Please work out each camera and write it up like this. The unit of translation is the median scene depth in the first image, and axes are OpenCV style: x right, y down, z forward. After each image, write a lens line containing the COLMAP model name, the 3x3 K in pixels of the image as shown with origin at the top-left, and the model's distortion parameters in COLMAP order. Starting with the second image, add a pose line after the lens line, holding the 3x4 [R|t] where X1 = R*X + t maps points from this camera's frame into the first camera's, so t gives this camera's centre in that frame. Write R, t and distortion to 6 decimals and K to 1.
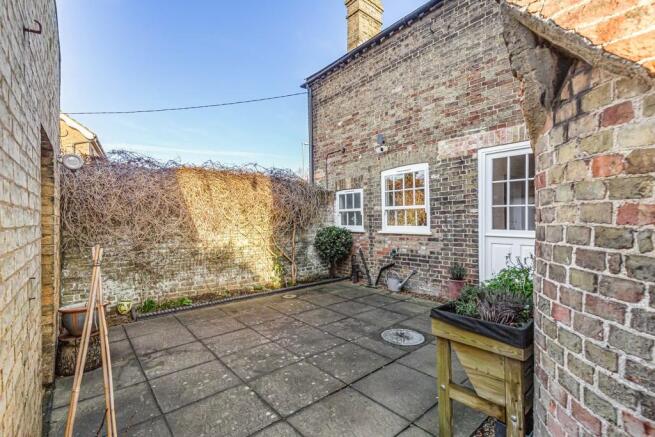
lens RADIAL K [[302.3, 0, 327.6], [0, 302.3, 219.0], [0, 0, 1]] dist [-0.000648, -0.000055]
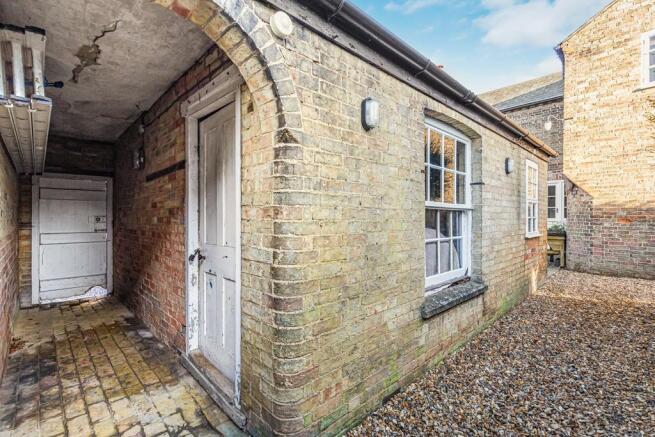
lens RADIAL K [[302.3, 0, 327.8], [0, 302.3, 217.1], [0, 0, 1]] dist [-0.000648, -0.000055]
pose [[0.997909, 0.001991, 0.064608, -3.936750], [-0.001899, 0.999997, -0.001489, 0.129551], [-0.064611, 0.001363, 0.997910, -4.108452]]
